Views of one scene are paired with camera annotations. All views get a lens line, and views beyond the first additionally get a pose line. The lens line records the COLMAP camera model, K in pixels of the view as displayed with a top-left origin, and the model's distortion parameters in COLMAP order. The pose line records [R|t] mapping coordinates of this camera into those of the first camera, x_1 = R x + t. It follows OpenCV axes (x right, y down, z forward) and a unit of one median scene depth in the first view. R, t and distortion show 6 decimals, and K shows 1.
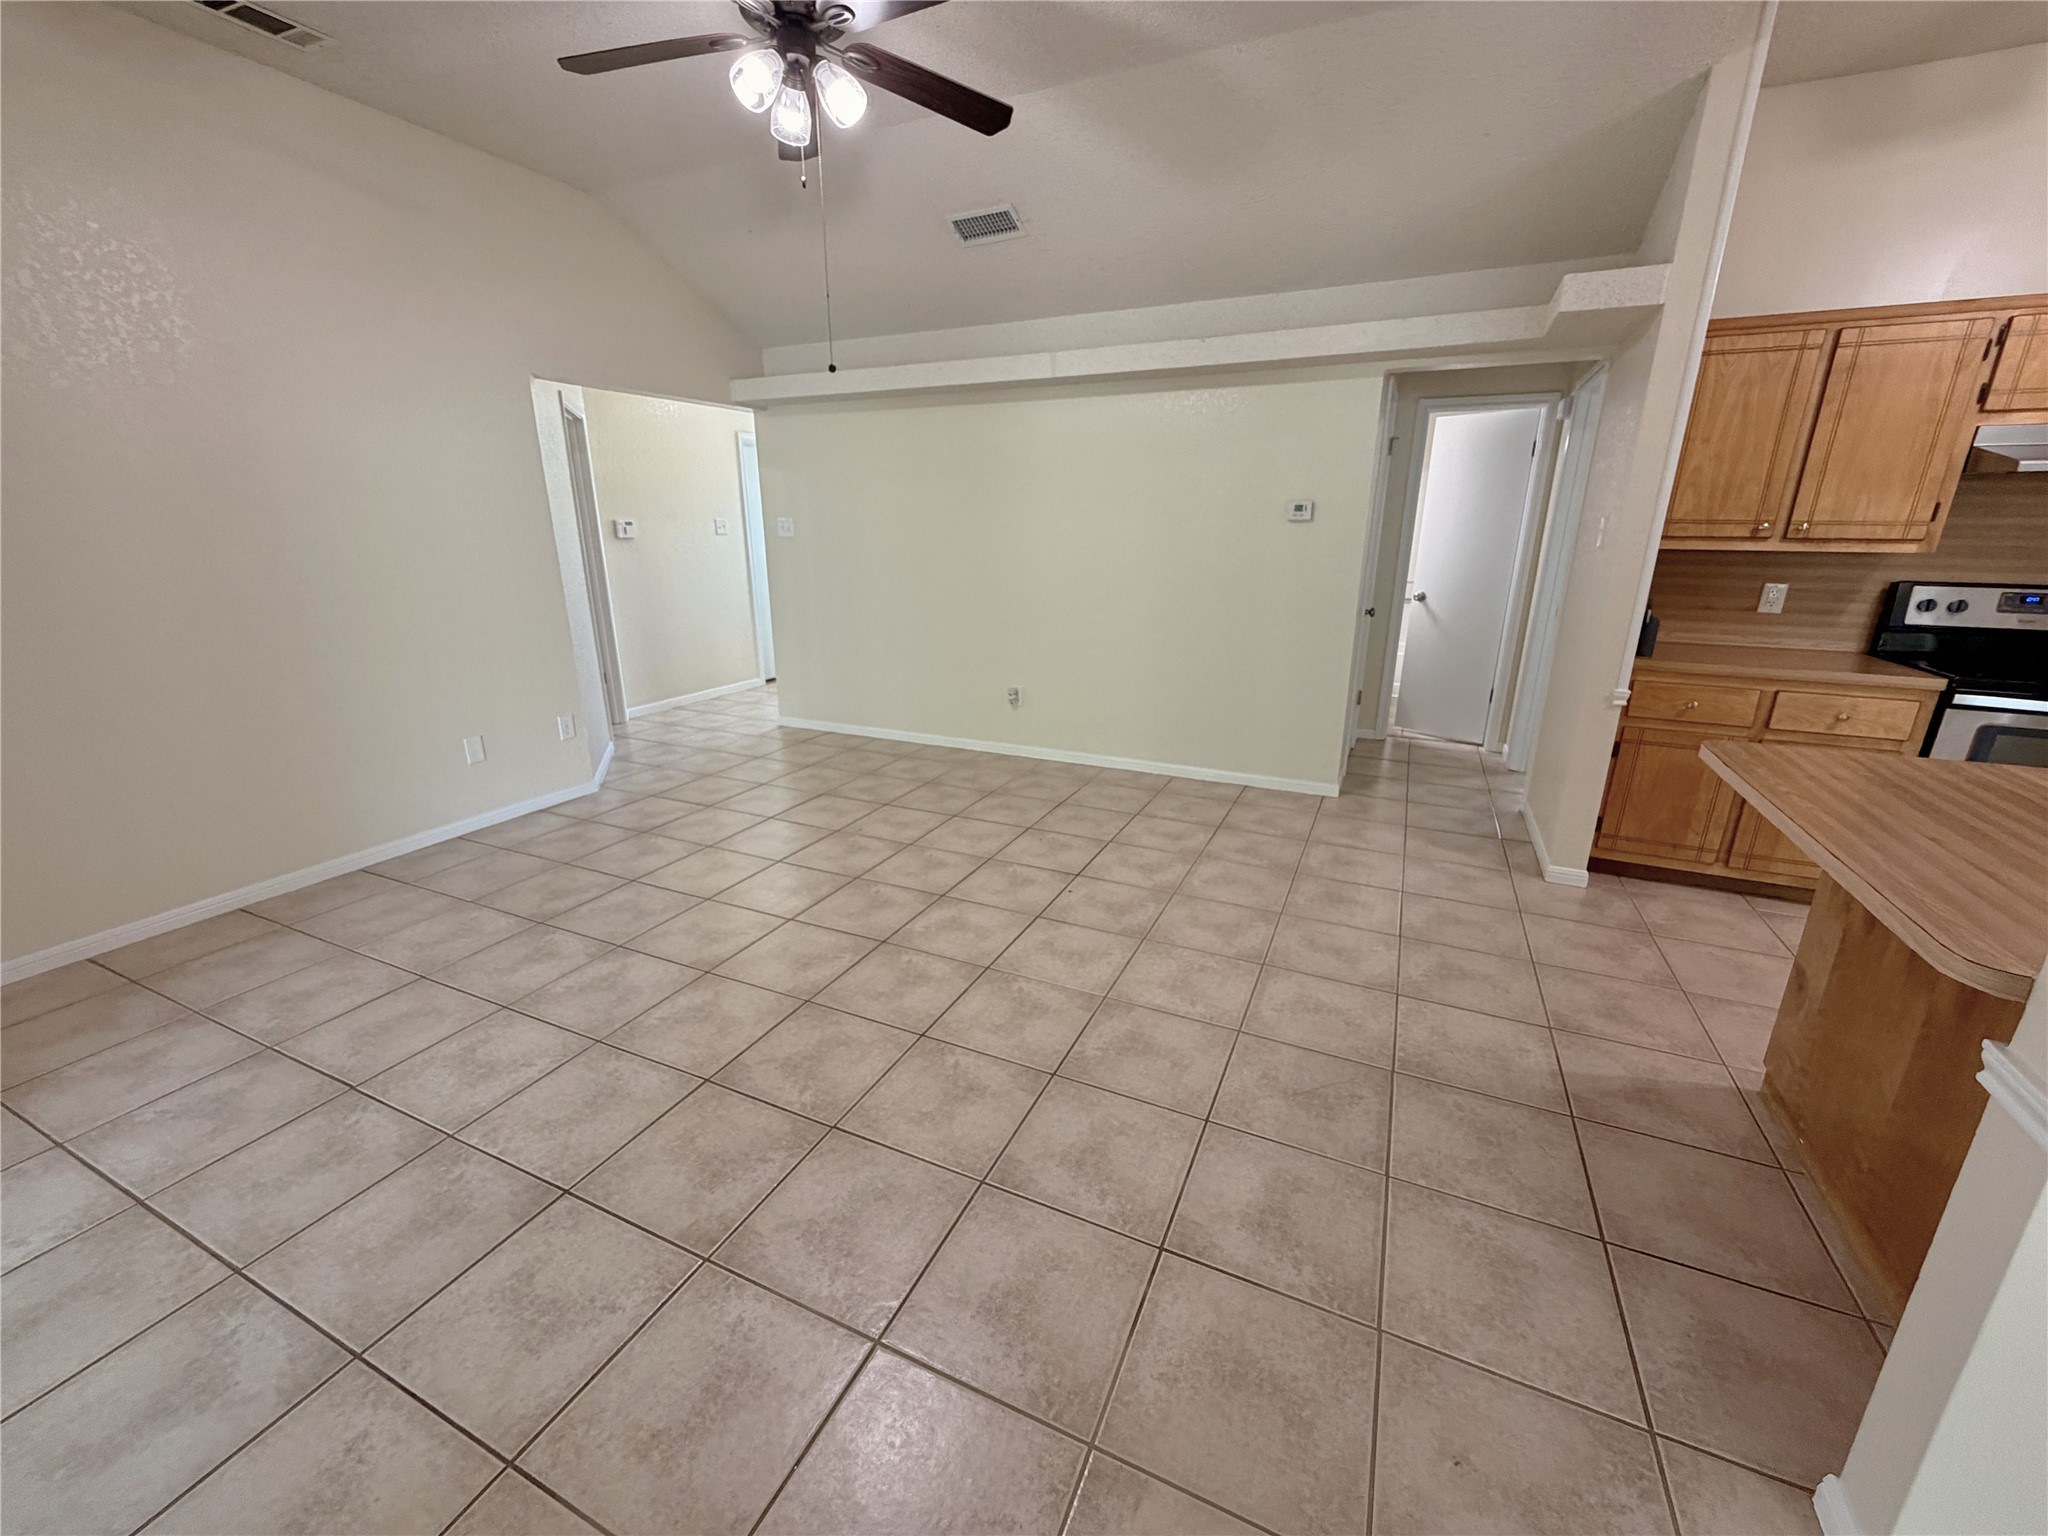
lens RADIAL K [[821.8, 0, 1024.0], [0, 821.8, 768.0], [0, 0, 1]] dist [0.001977, 0.000284]
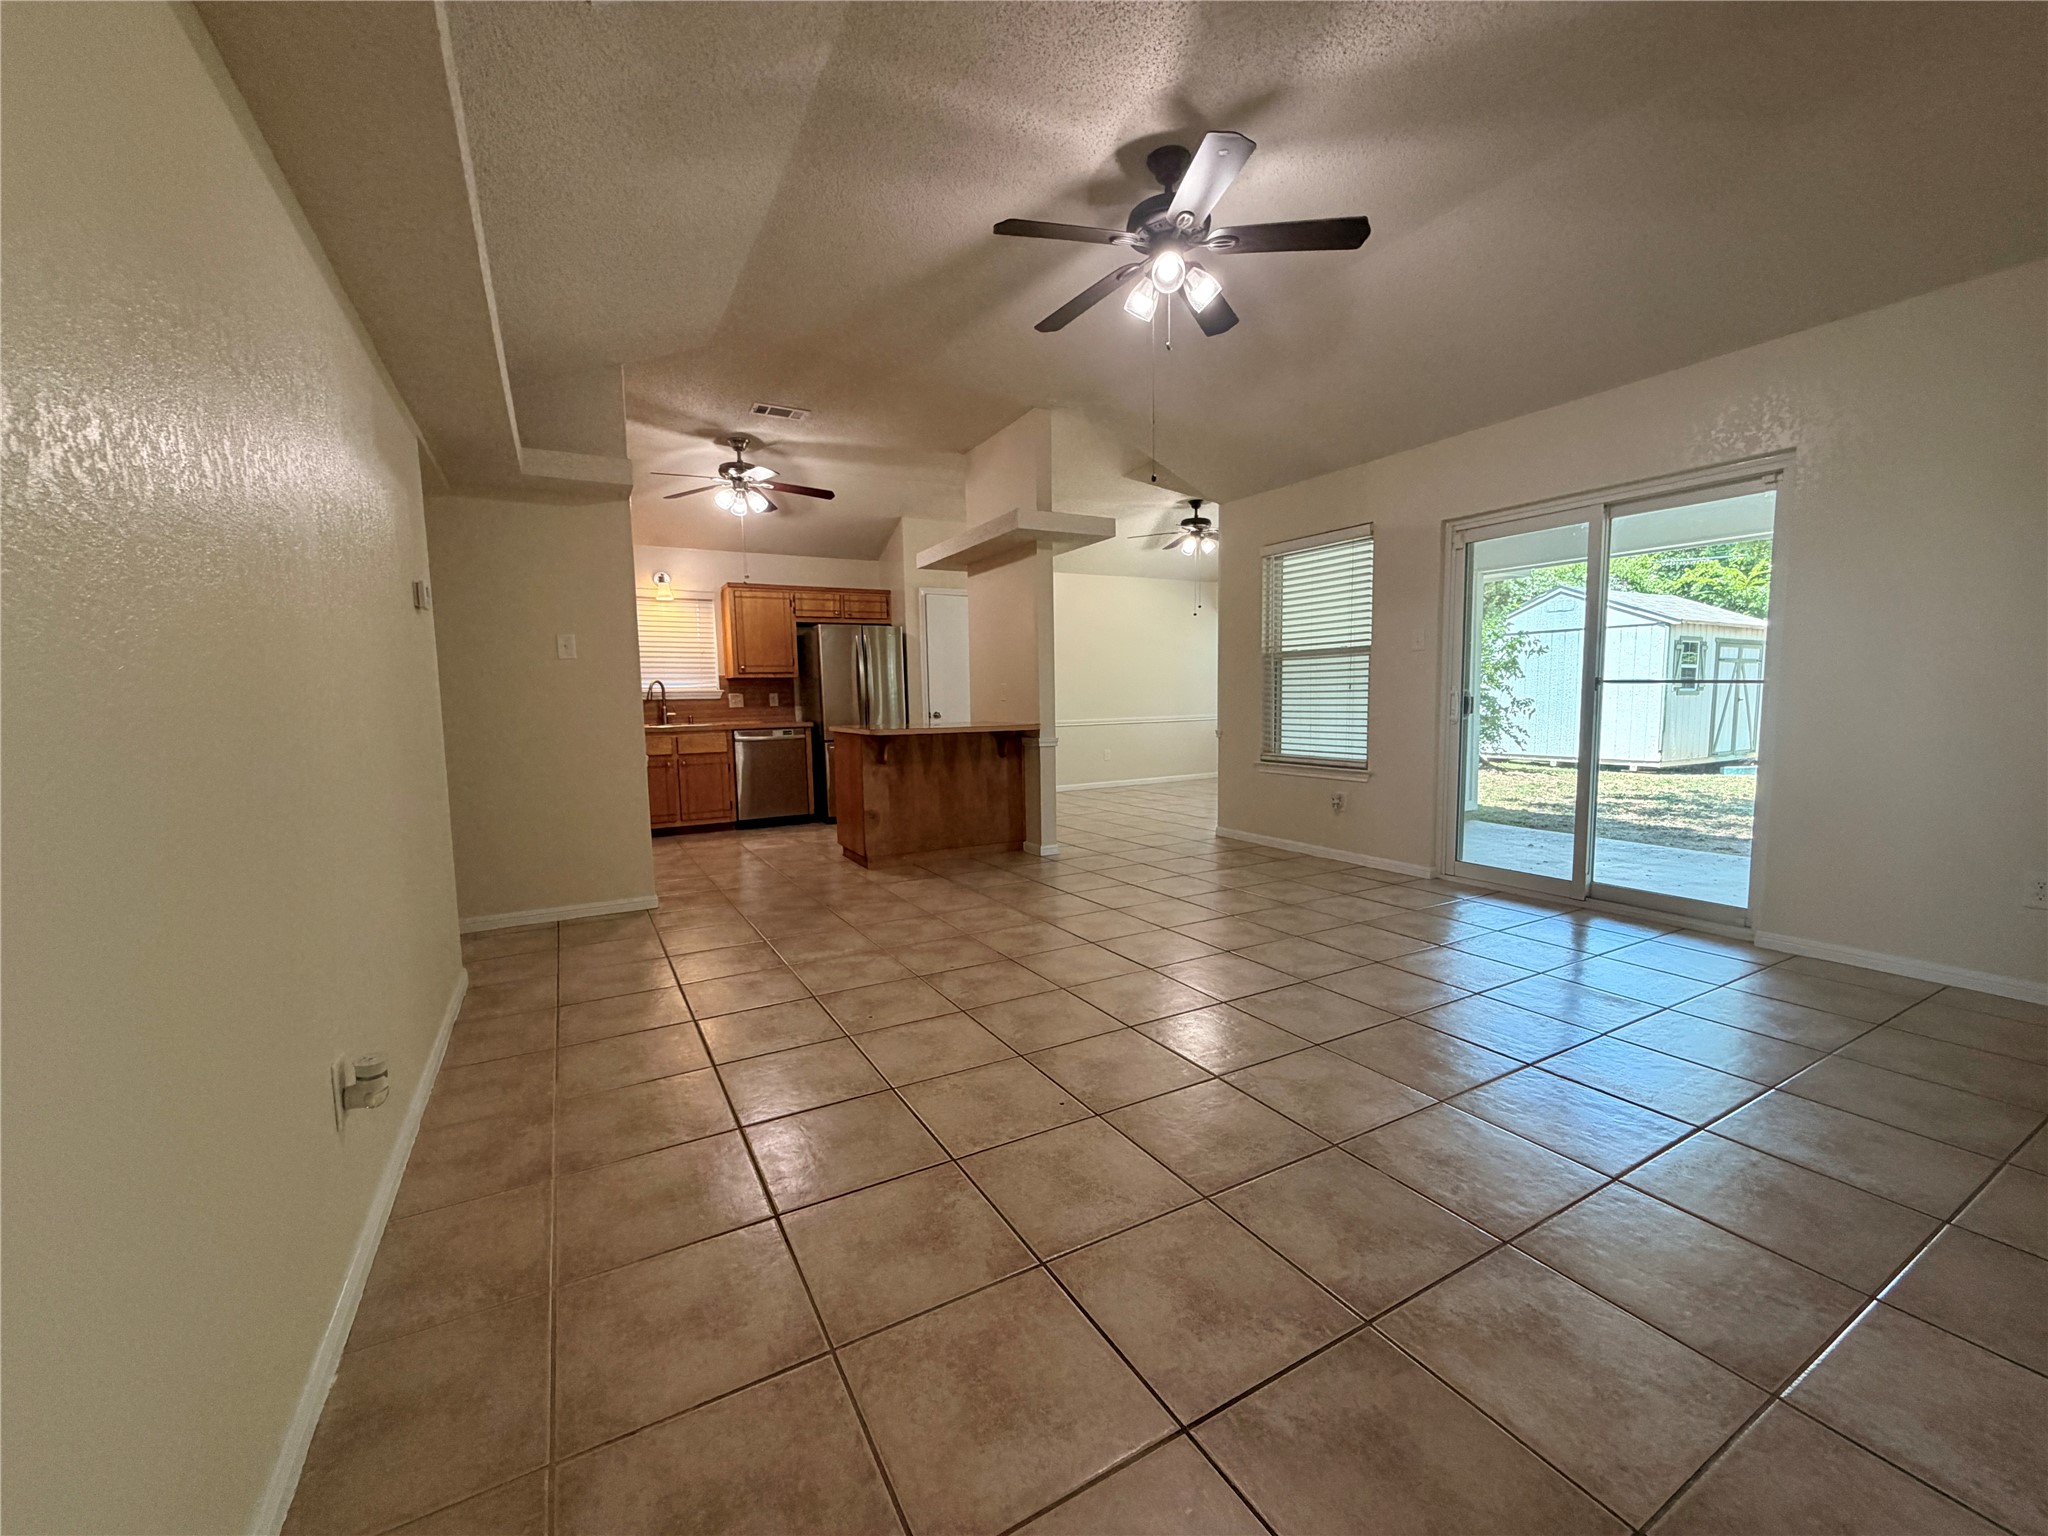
lens RADIAL K [[821.8, 0, 1024.0], [0, 821.8, 768.0], [0, 0, 1]] dist [0.001977, 0.000284]
pose [[-0.813568, -0.032396, 0.580566, -0.578601], [0.188128, 0.930080, 0.315529, -0.368802], [-0.550195, 0.365925, -0.750589, 1.586781]]
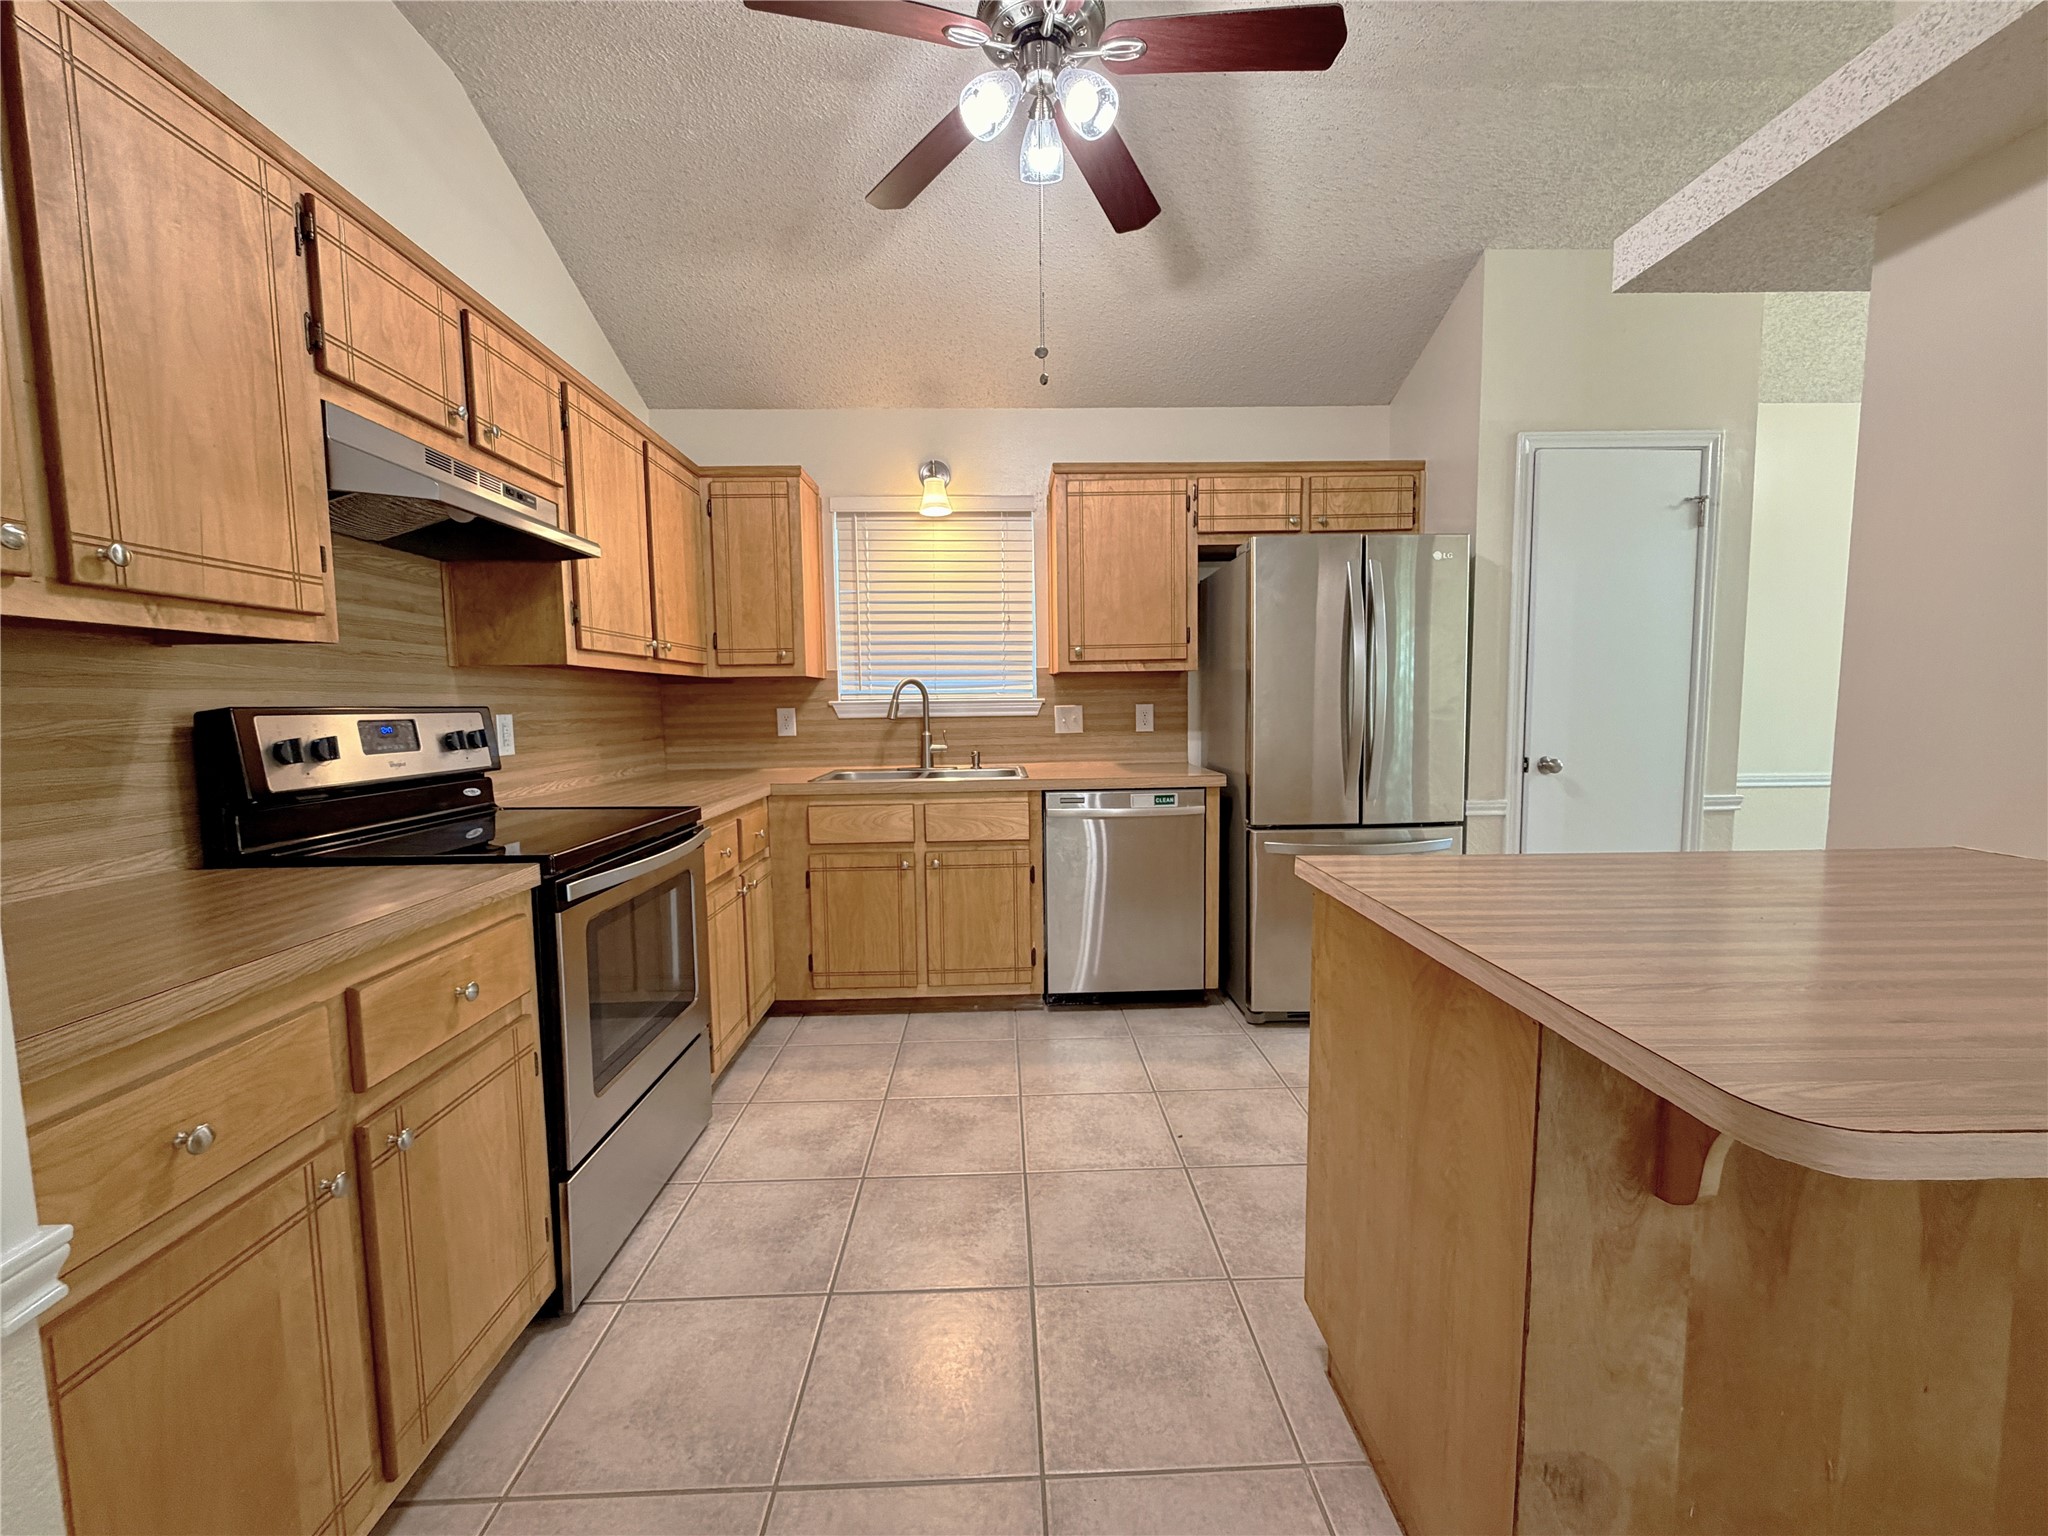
lens RADIAL K [[821.8, 0, 1024.0], [0, 821.8, 768.0], [0, 0, 1]] dist [0.001977, 0.000284]
pose [[-0.450944, -0.066771, 0.890051, 0.422284], [0.271647, 0.939624, 0.208120, -0.162071], [-0.850210, 0.335630, -0.405579, 0.782019]]
